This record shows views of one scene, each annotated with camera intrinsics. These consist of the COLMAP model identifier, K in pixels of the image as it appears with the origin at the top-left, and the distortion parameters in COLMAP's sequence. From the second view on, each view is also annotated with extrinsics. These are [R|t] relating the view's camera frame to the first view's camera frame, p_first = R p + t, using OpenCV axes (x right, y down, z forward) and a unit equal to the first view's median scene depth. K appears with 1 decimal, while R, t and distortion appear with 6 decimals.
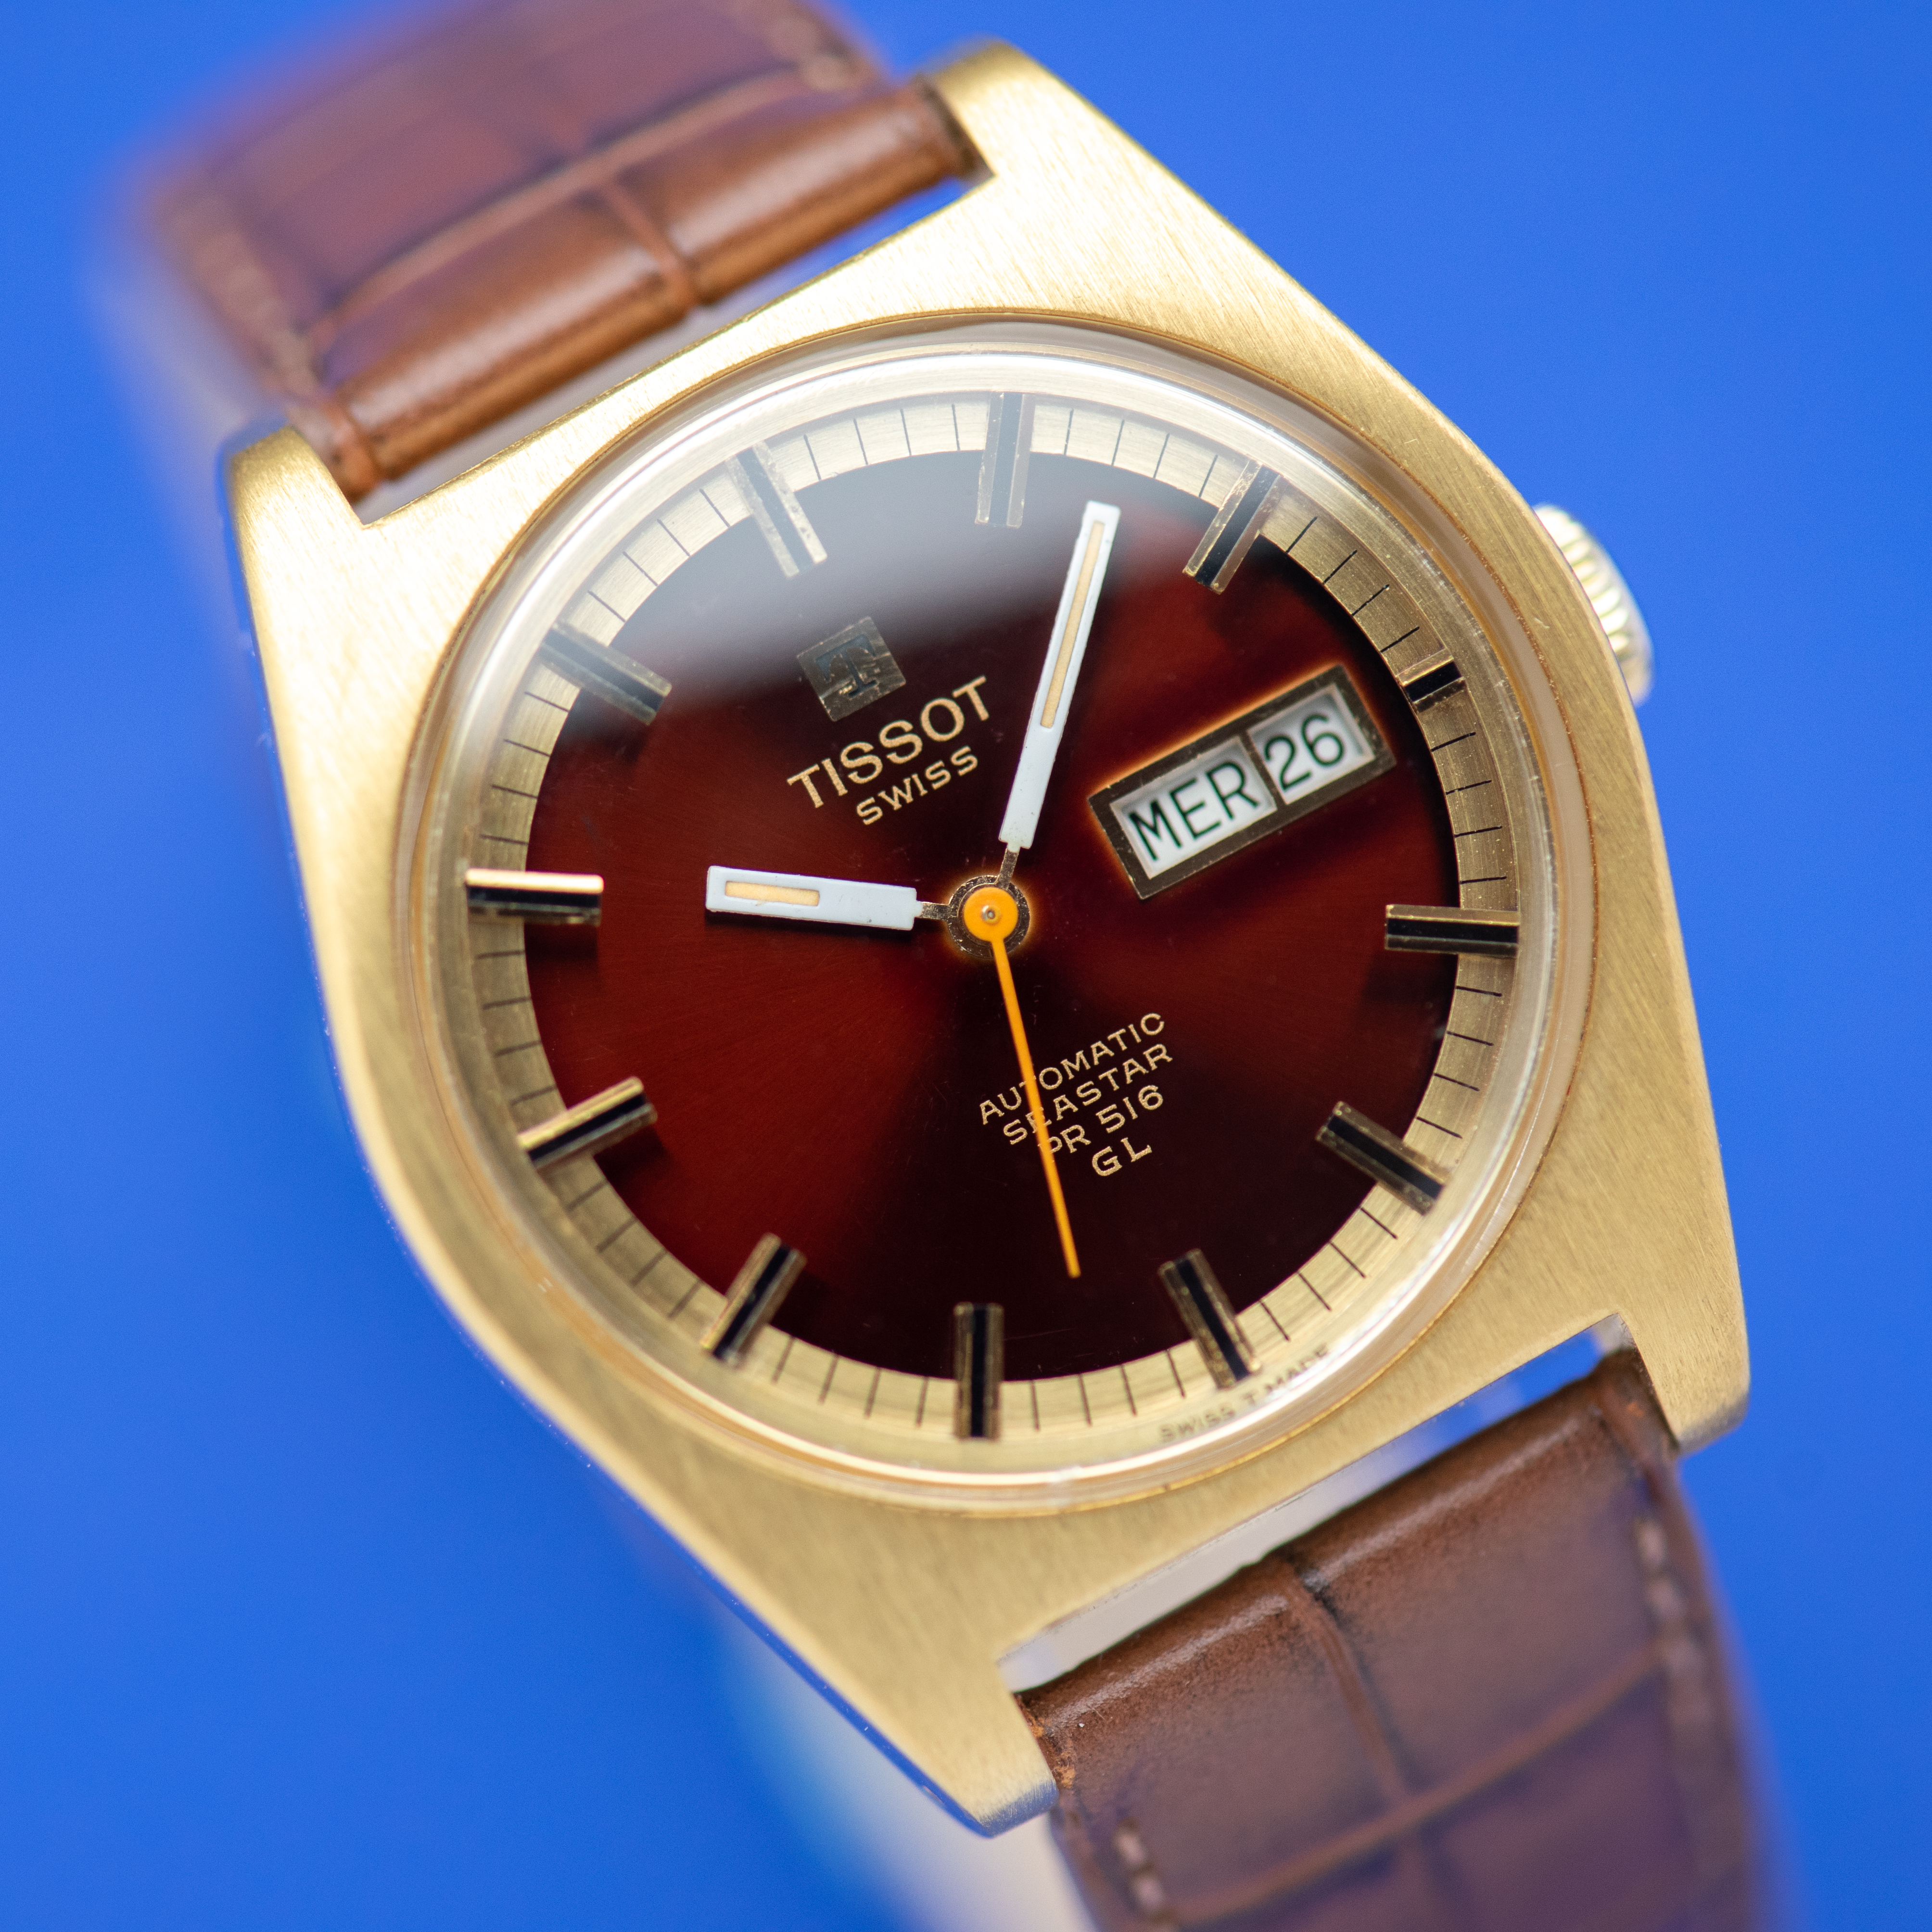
lens RADIAL K [[14063.5, 0, 966.0], [0, 14063.5, 966.0], [0, 0, 1]] dist [-0.108086, 31.265664]
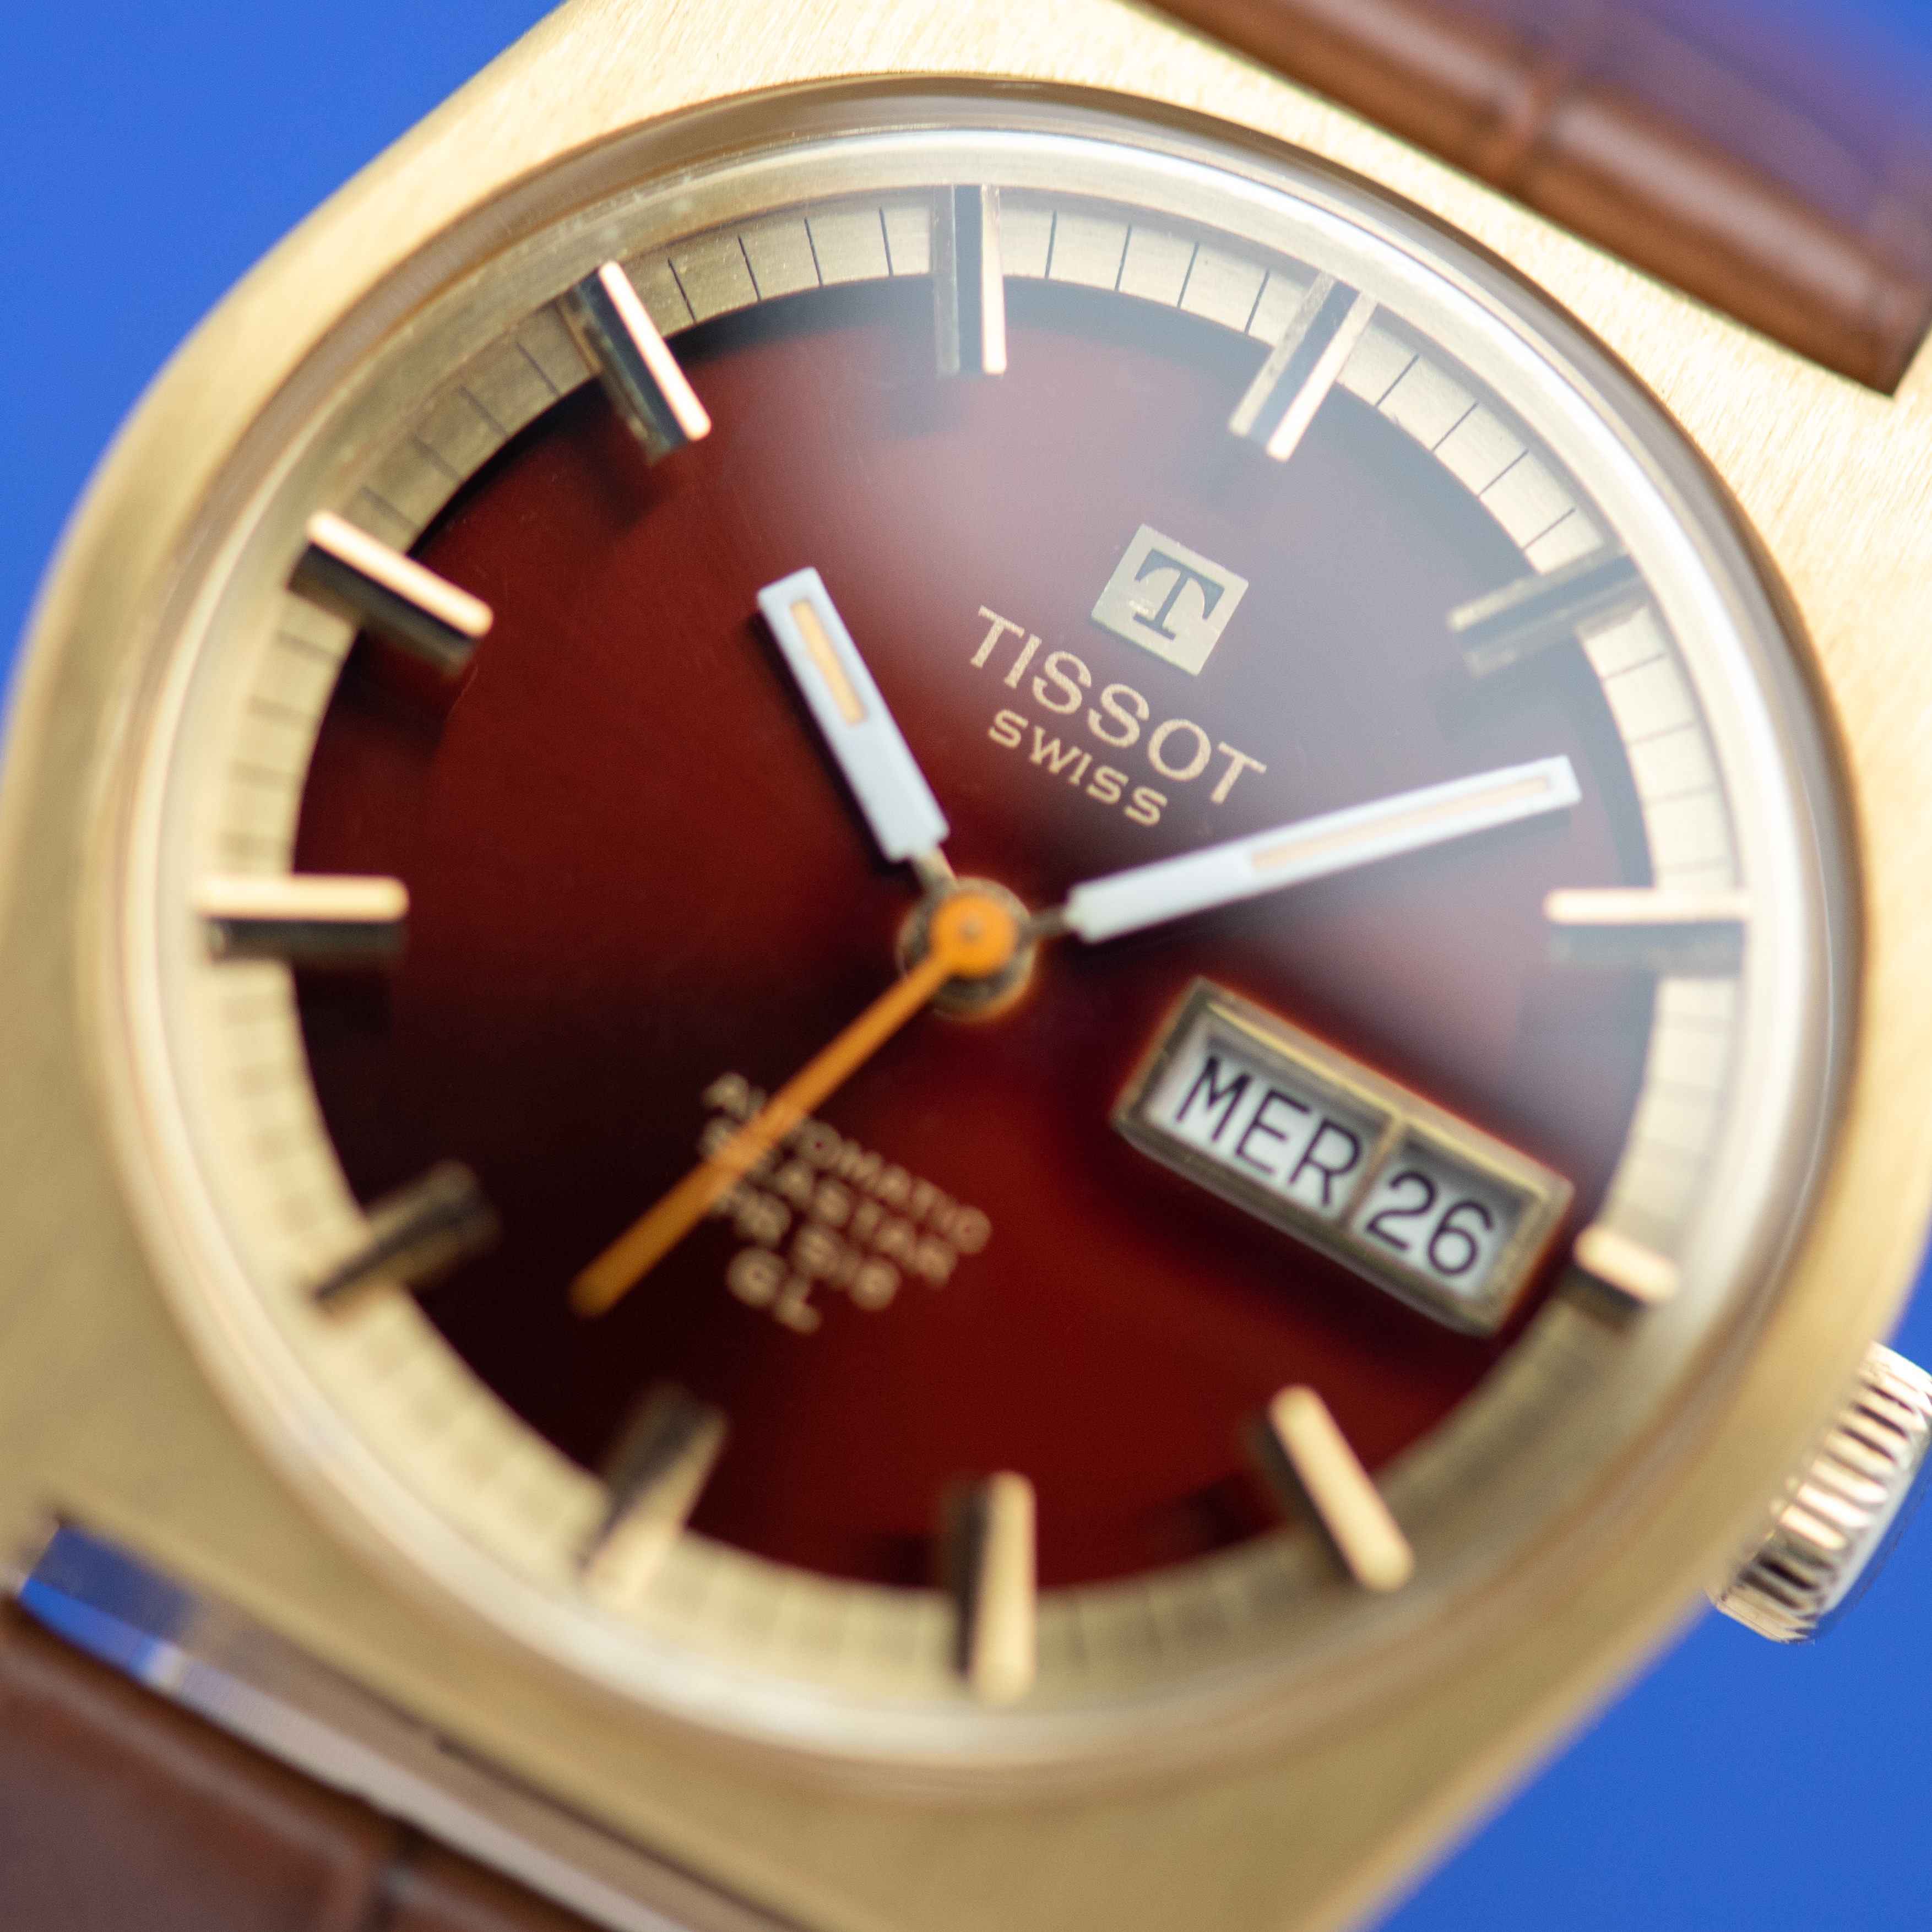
lens RADIAL K [[14063.5, 0, 966.0], [0, 14063.5, 966.0], [0, 0, 1]] dist [-0.108086, 31.265664]
pose [[0.537820, 0.811595, -0.228174, 0.157328], [-0.842482, 0.527407, -0.109843, 0.071871], [0.031193, 0.251308, 0.967404, 0.342807]]
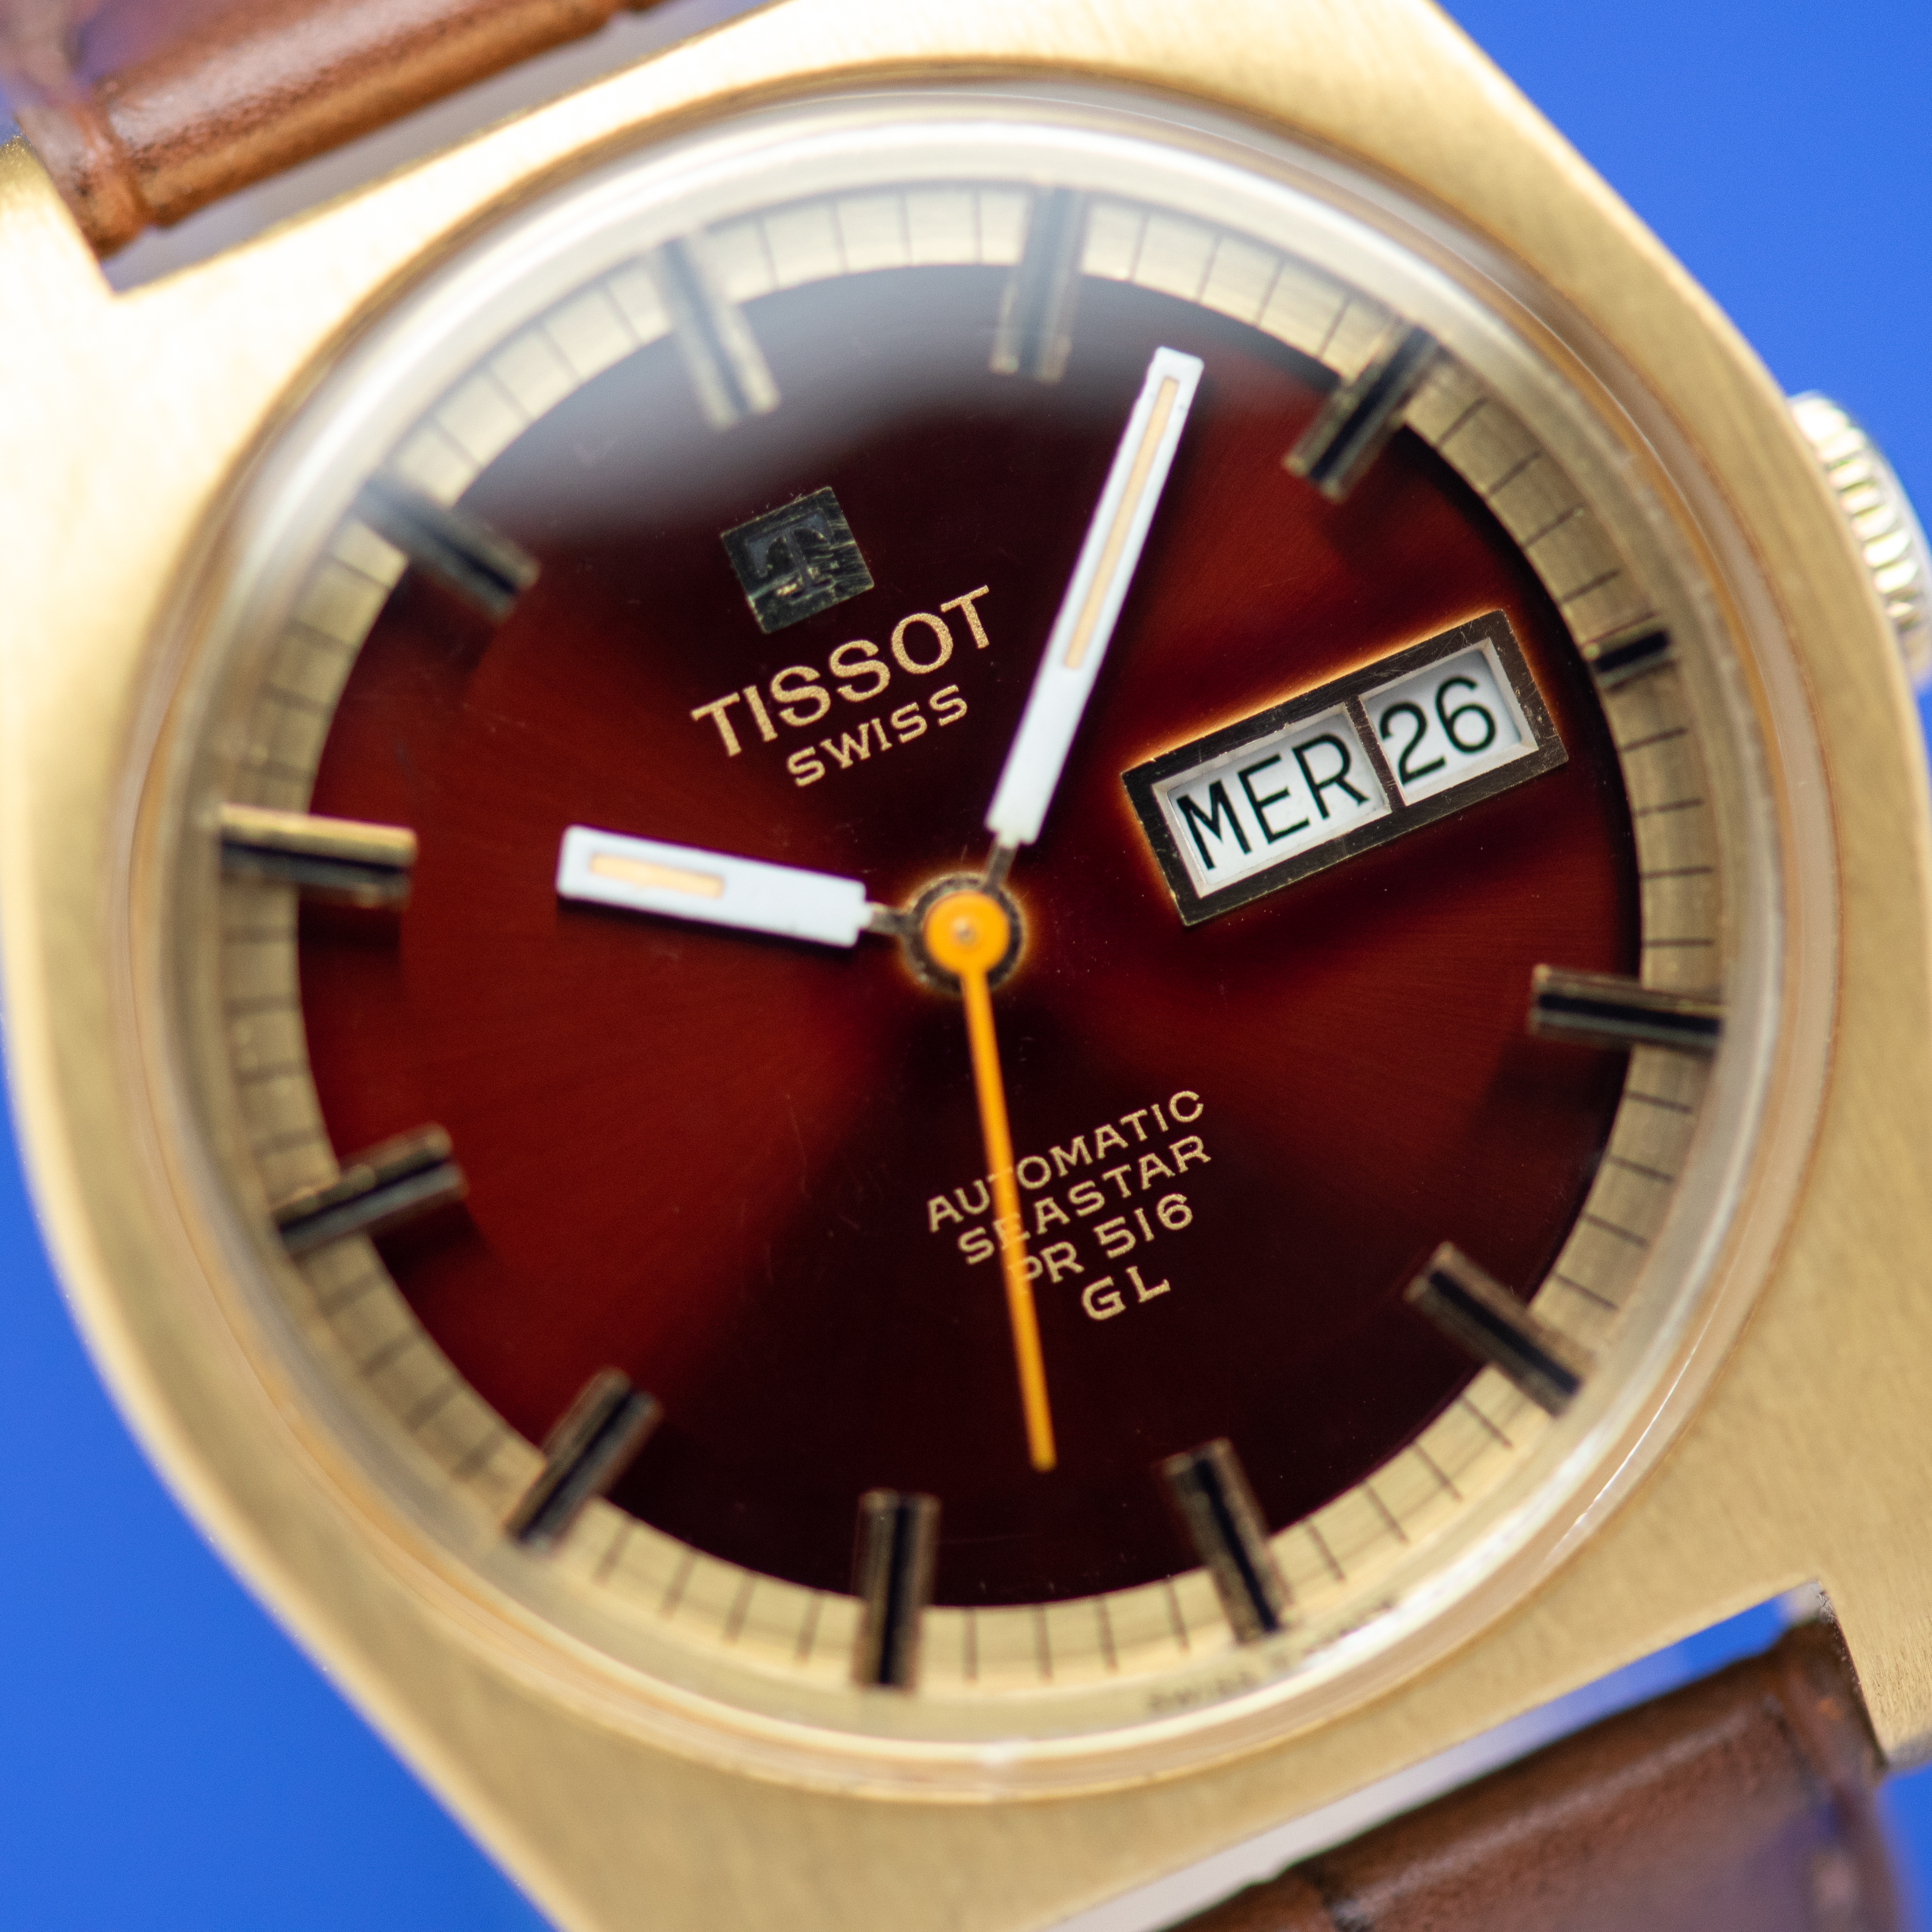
lens RADIAL K [[14063.5, 0, 966.0], [0, 14063.5, 966.0], [0, 0, 1]] dist [-0.108086, 31.265664]
pose [[0.996447, 0.084192, -0.002075, 0.003267], [-0.083943, 0.994881, 0.056257, -0.040987], [0.006800, -0.055883, 0.998414, 0.306622]]
